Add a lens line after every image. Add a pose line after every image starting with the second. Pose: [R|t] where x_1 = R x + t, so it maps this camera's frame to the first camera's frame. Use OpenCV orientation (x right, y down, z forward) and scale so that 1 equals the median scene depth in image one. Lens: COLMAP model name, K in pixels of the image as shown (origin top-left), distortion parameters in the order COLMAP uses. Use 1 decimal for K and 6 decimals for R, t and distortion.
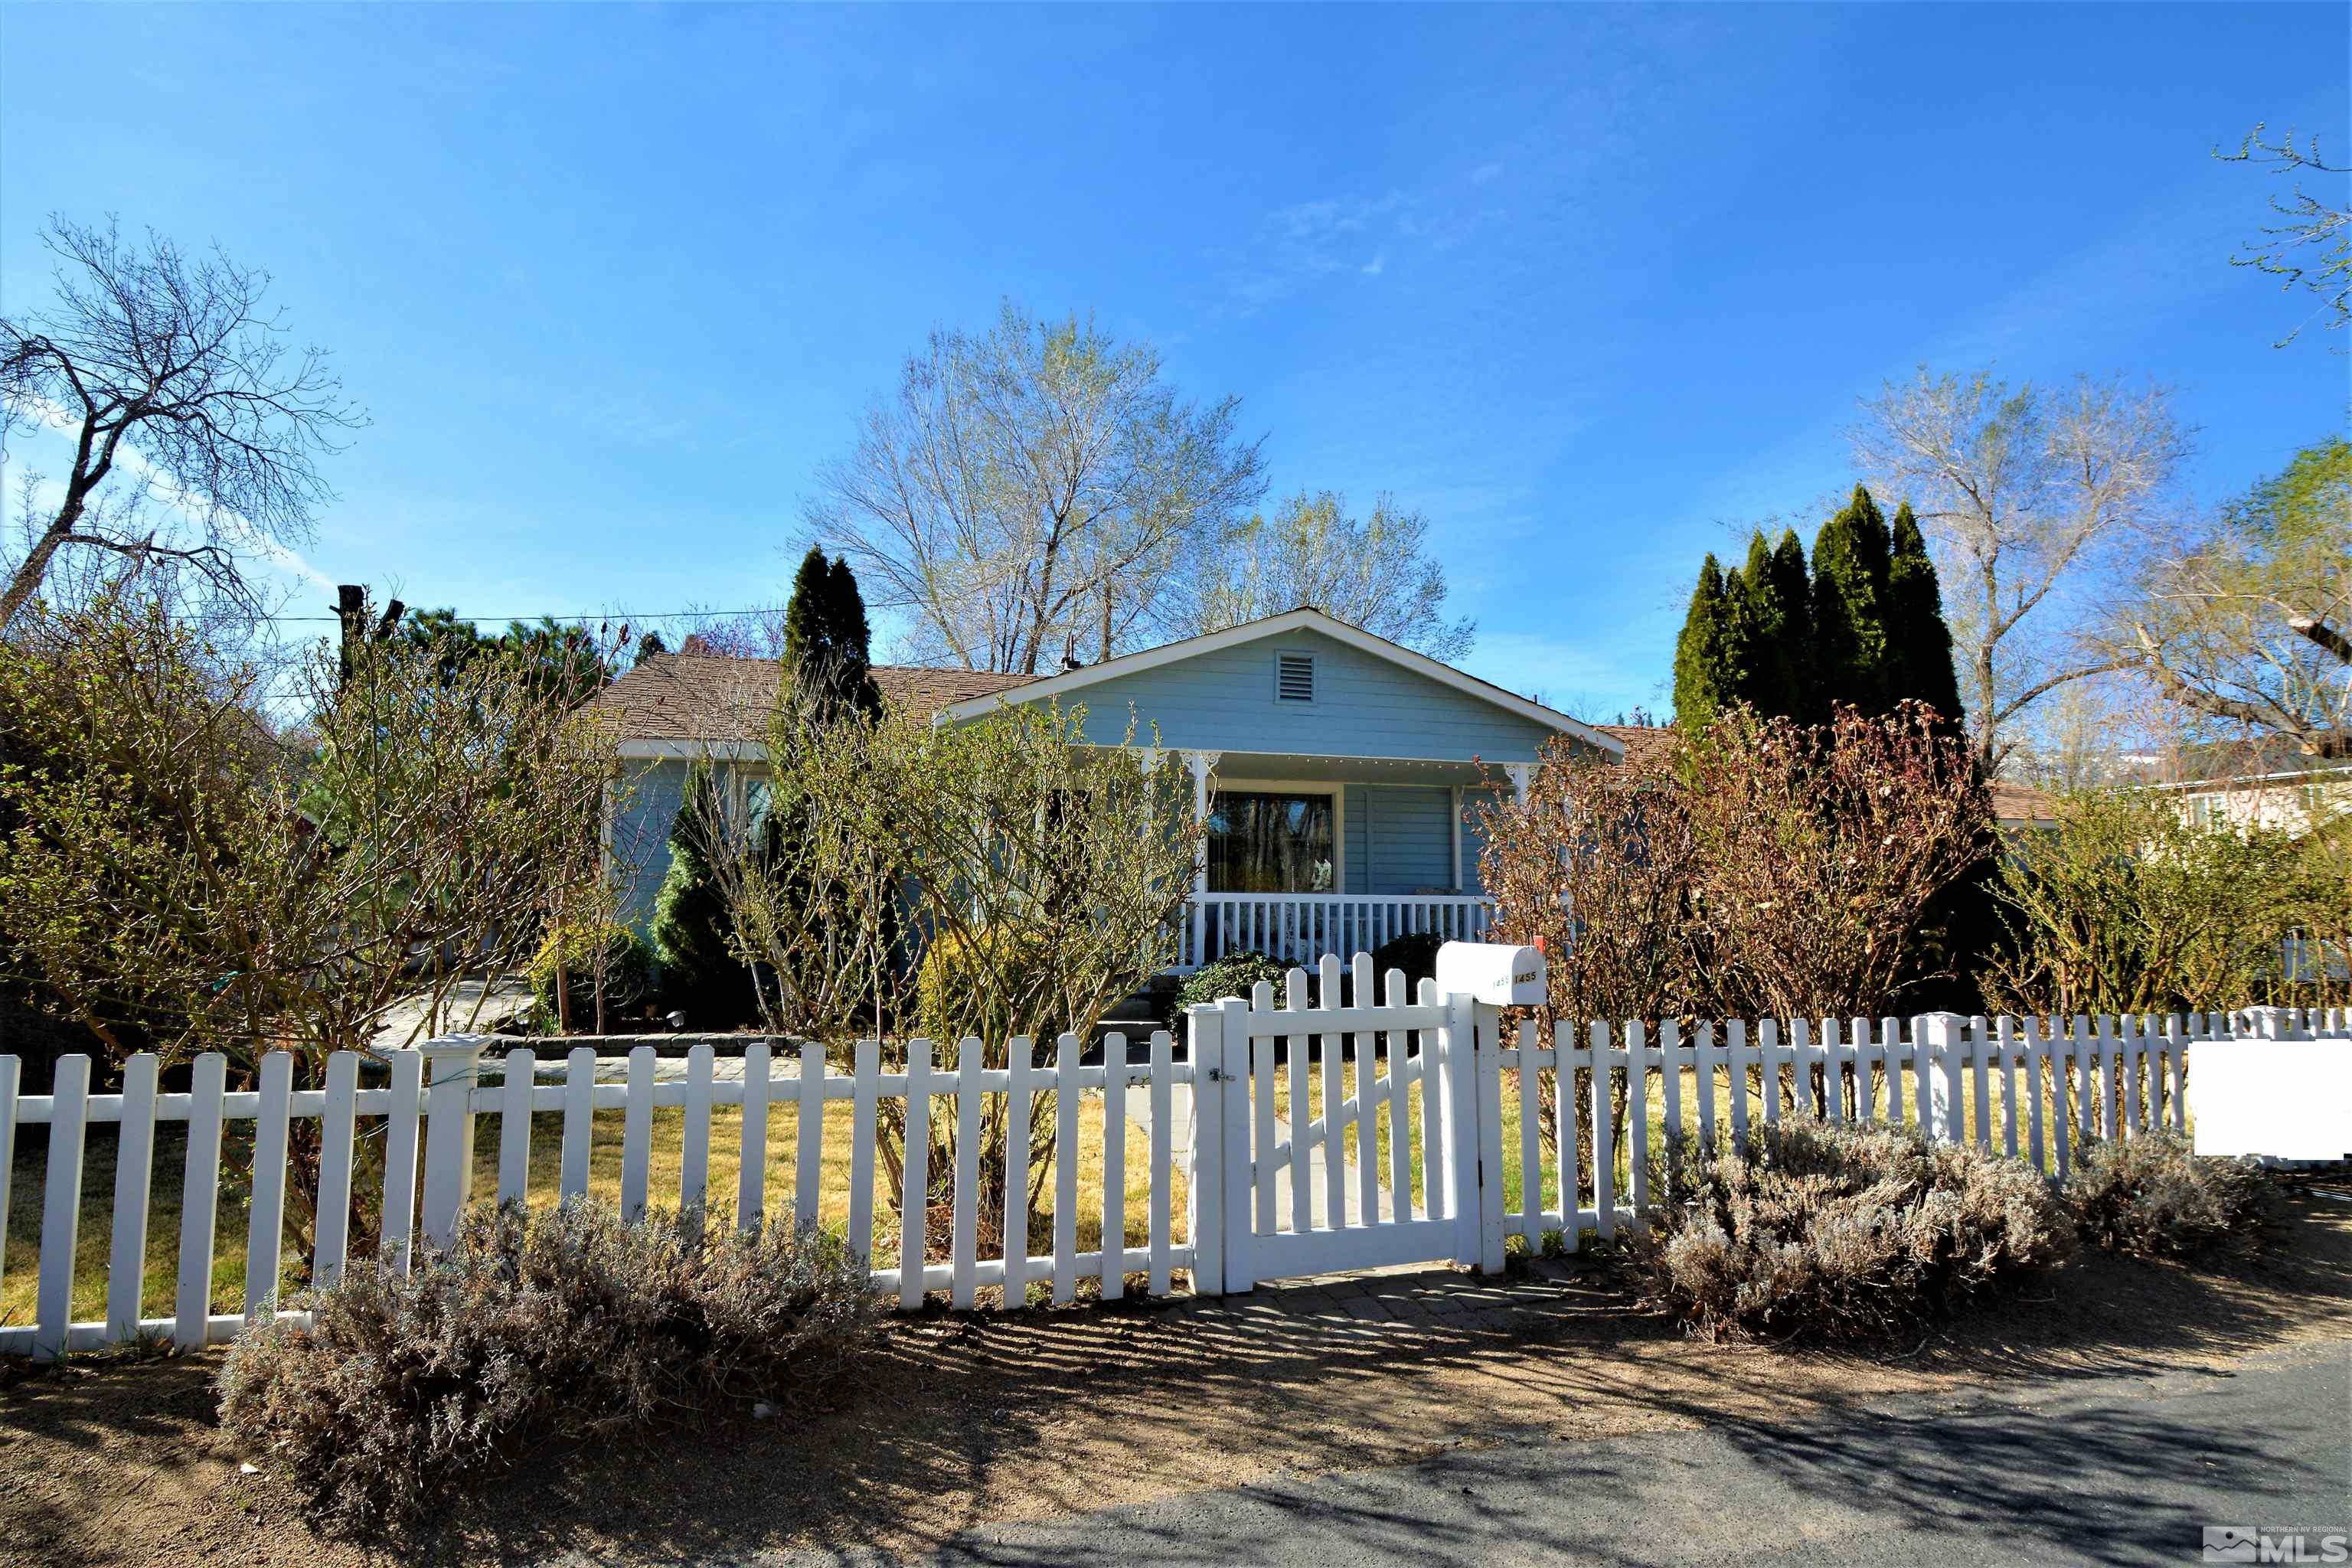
lens RADIAL K [[1077.3, 0, 1185.6], [0, 1077.3, 791.1], [0, 0, 1]] dist [-0.014672, -0.008379]
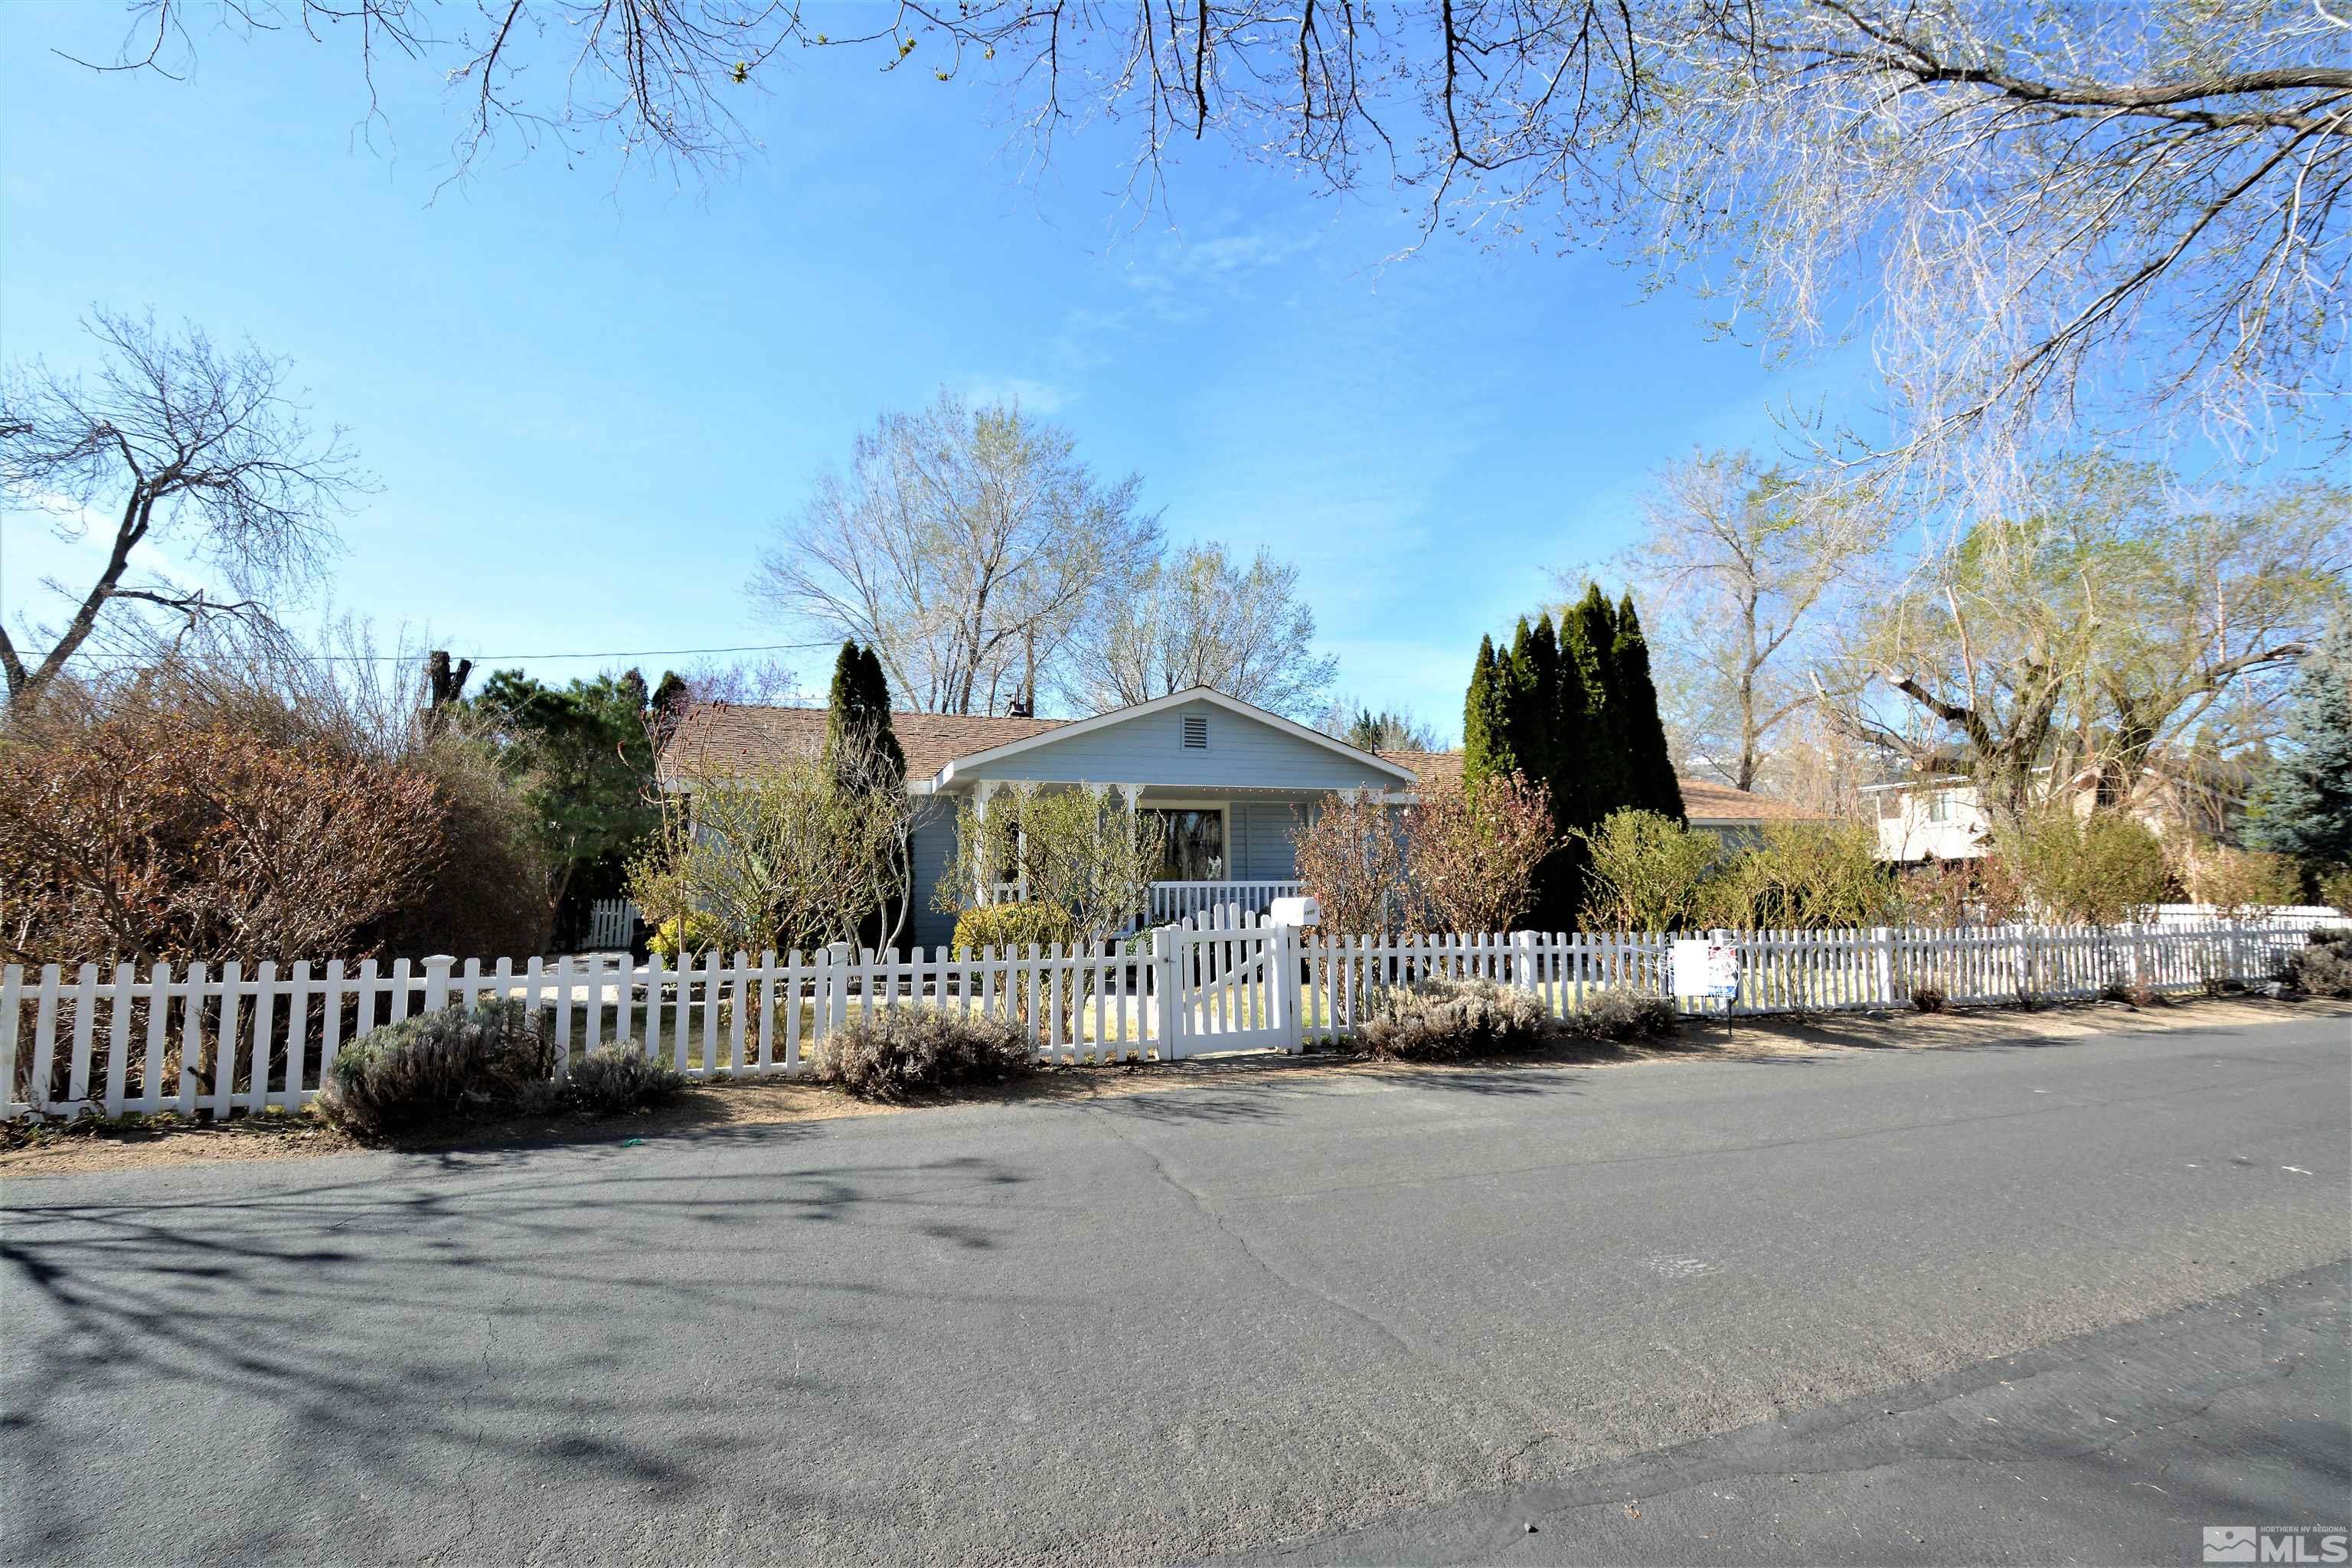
lens RADIAL K [[1077.3, 0, 1176.1], [0, 1077.3, 790.5], [0, 0, 1]] dist [-0.014672, -0.008379]
pose [[0.995715, -0.011975, 0.091698, -0.045351], [0.011765, 0.999927, 0.002830, -0.025069], [-0.091726, -0.001739, 0.995783, -0.354244]]
